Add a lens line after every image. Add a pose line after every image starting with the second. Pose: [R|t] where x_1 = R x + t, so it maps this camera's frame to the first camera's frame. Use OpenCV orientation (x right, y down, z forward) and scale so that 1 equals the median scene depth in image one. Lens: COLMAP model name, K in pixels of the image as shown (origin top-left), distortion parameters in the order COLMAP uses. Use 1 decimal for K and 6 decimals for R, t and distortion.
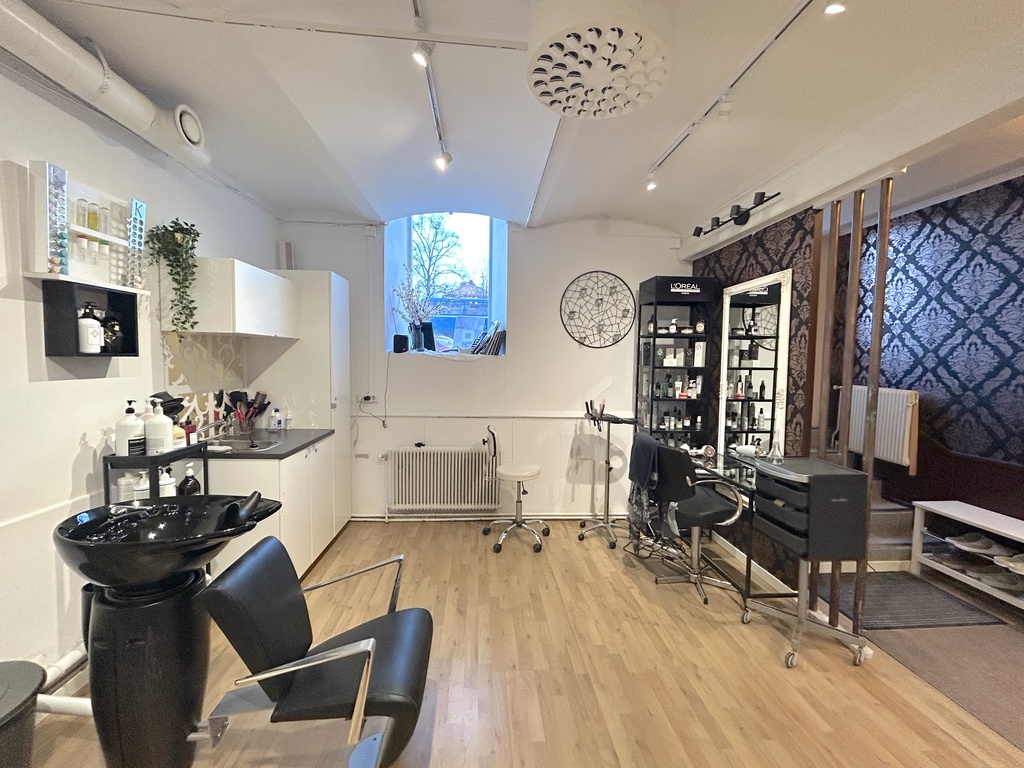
lens RADIAL K [[413.4, 0, 509.1], [0, 413.4, 382.5], [0, 0, 1]] dist [-0.000421, 0.000343]
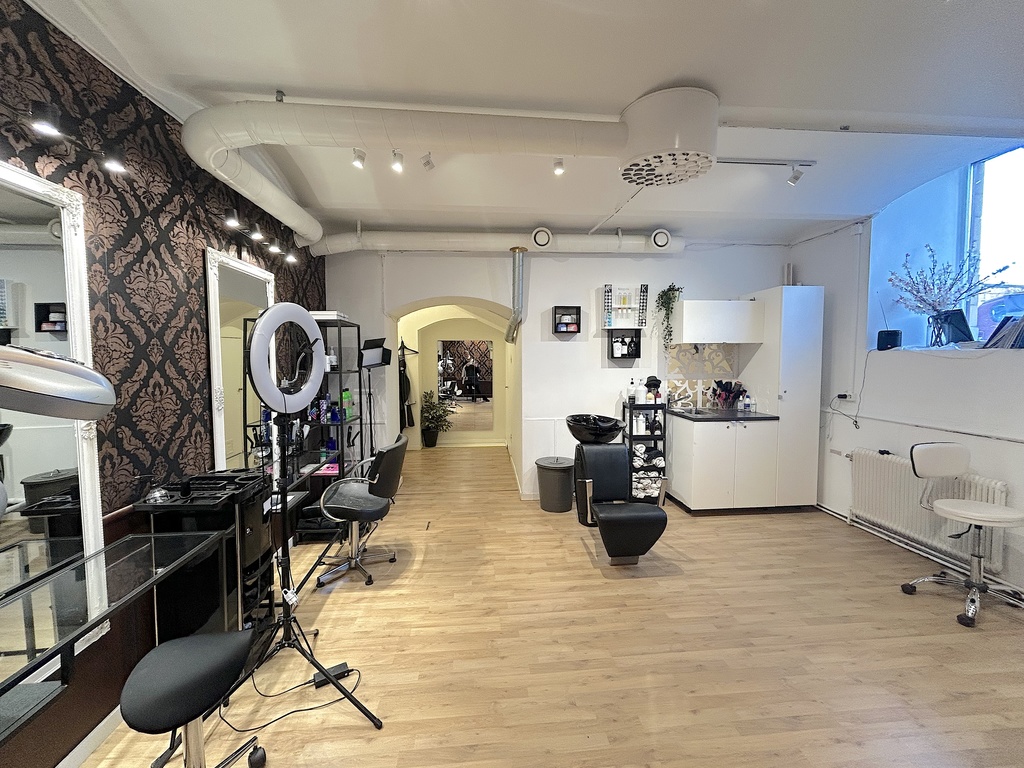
lens RADIAL K [[413.4, 0, 509.7], [0, 413.4, 381.8], [0, 0, 1]] dist [-0.000421, 0.000343]
pose [[0.018604, 0.041315, -0.998973, 0.689223], [-0.051685, 0.997850, 0.040306, 0.004165], [0.998490, 0.050882, 0.020700, 0.169321]]
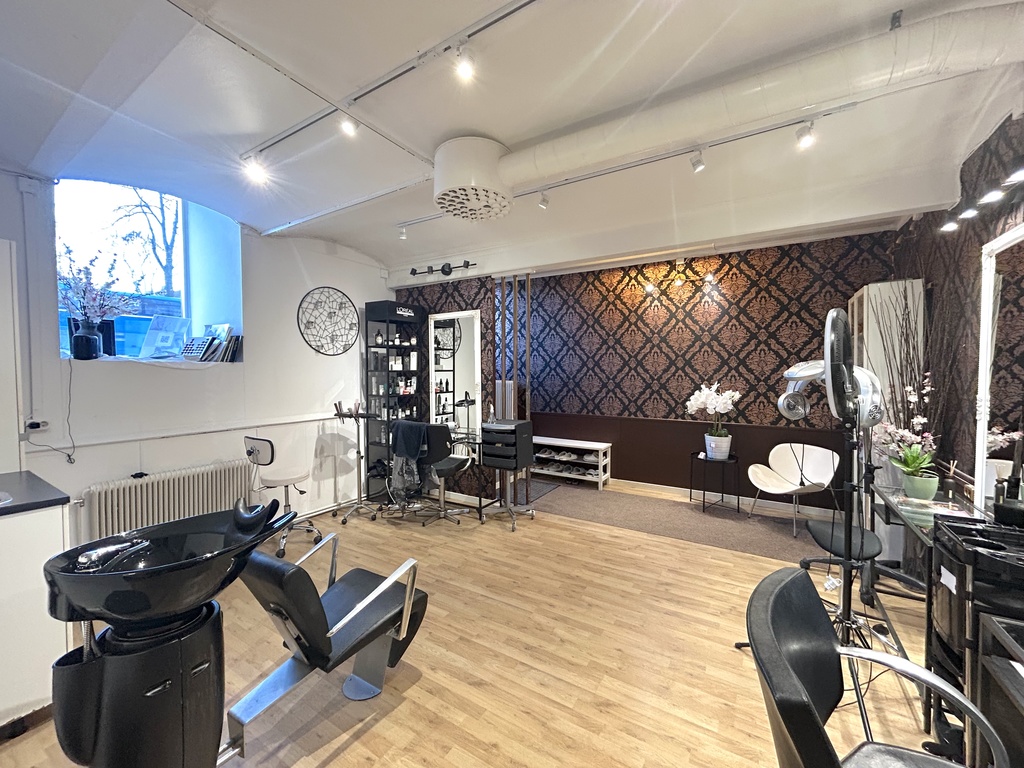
lens RADIAL K [[413.4, 0, 510.8], [0, 413.4, 383.5], [0, 0, 1]] dist [-0.000421, 0.000343]
pose [[0.587799, -0.046123, 0.807691, -0.453147], [0.057951, 0.998209, 0.014829, 0.004271], [-0.806929, 0.038091, 0.589419, -0.055610]]
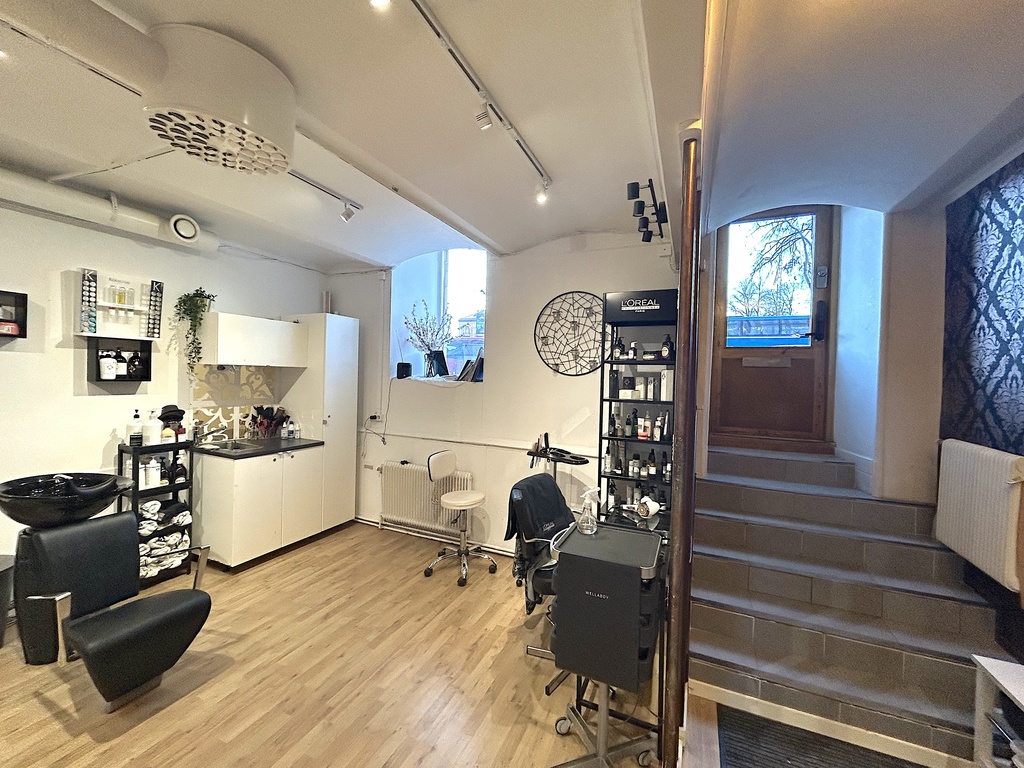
lens RADIAL K [[413.4, 0, 509.9], [0, 413.4, 382.3], [0, 0, 1]] dist [-0.000421, 0.000343]
pose [[0.882631, 0.015649, -0.469806, 0.570771], [-0.041192, 0.998176, -0.044140, -0.026149], [0.468258, 0.058311, 0.881665, 0.156108]]
